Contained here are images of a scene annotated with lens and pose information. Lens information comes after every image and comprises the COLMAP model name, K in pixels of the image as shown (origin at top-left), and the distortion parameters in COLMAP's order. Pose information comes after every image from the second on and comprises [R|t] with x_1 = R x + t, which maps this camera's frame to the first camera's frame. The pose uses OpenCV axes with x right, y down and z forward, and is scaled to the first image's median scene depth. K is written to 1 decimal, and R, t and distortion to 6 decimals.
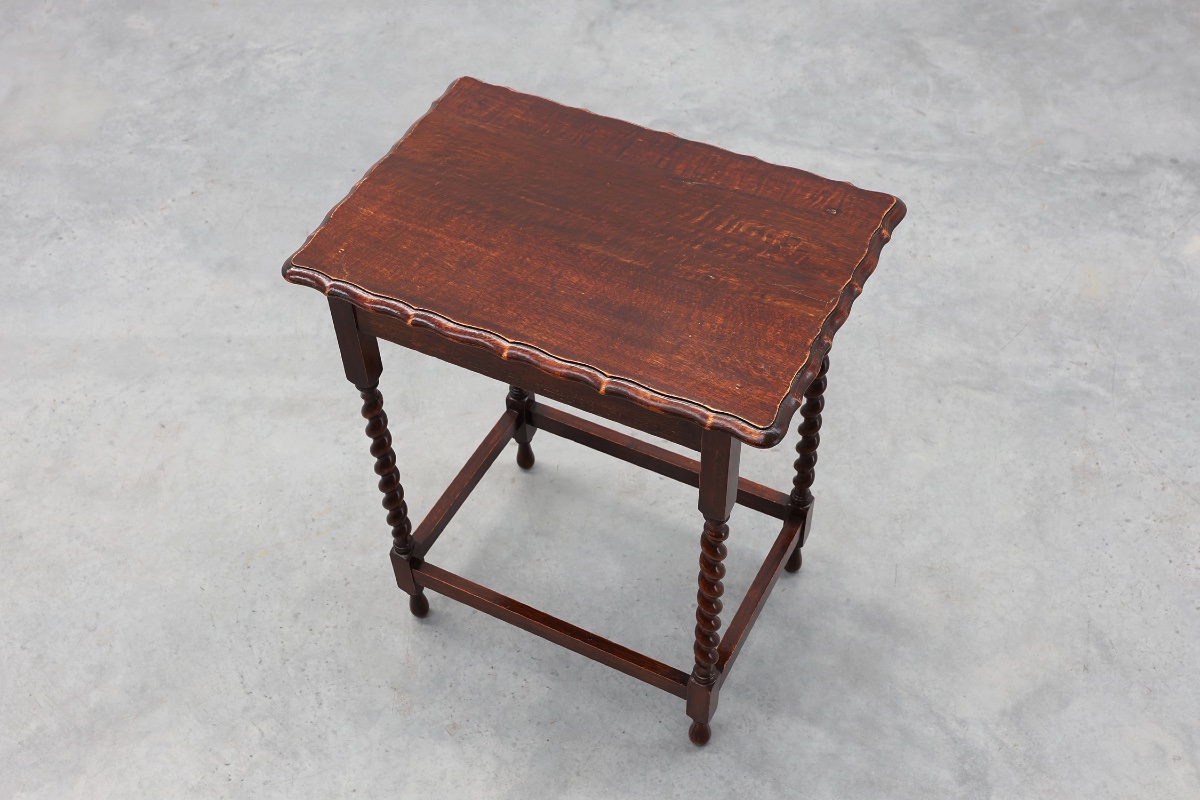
lens RADIAL K [[1275.6, 0, 600.0], [0, 1275.6, 400.0], [0, 0, 1]] dist [-0.001291, -0.018370]
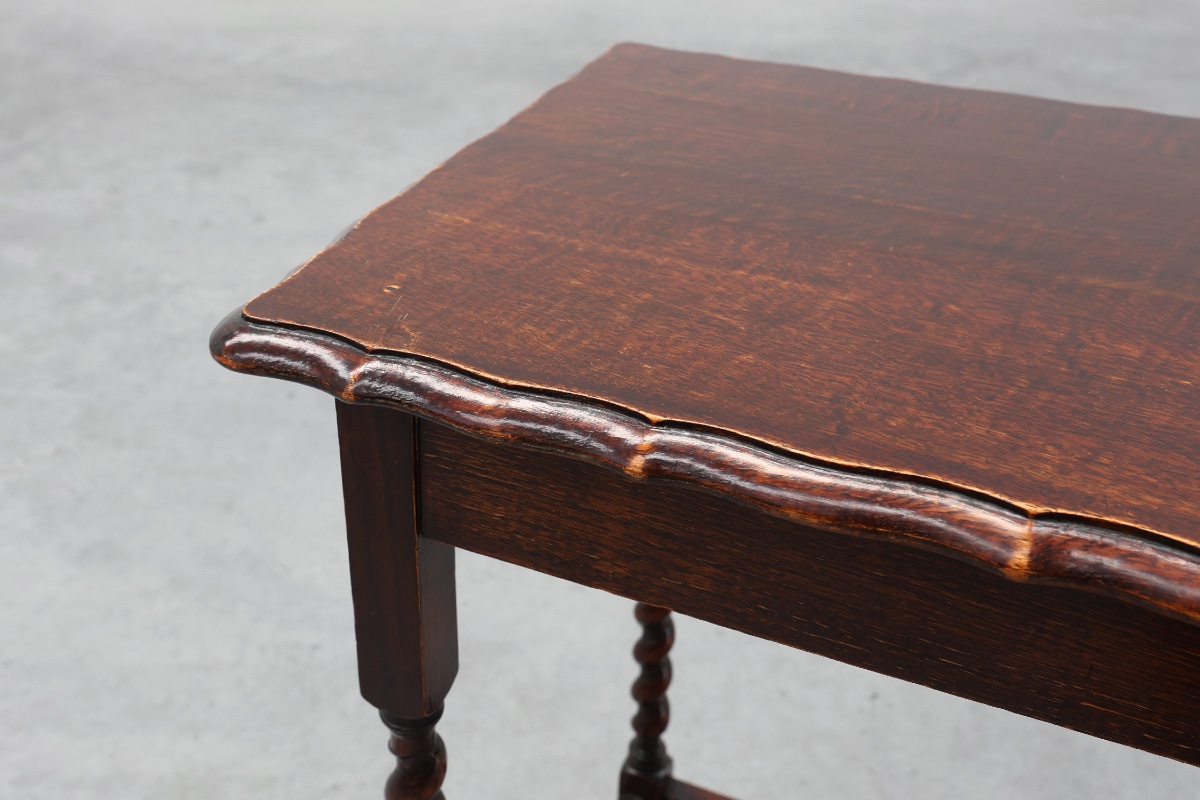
lens RADIAL K [[1215.4, 0, 517.0], [0, 1215.4, 403.1], [0, 0, 1]] dist [0.005771, -0.000651]
pose [[0.999675, 0.006149, 0.024739, -0.161360], [0.001738, 0.951773, -0.306799, 0.010365], [-0.025433, 0.306743, 0.951453, 0.637947]]
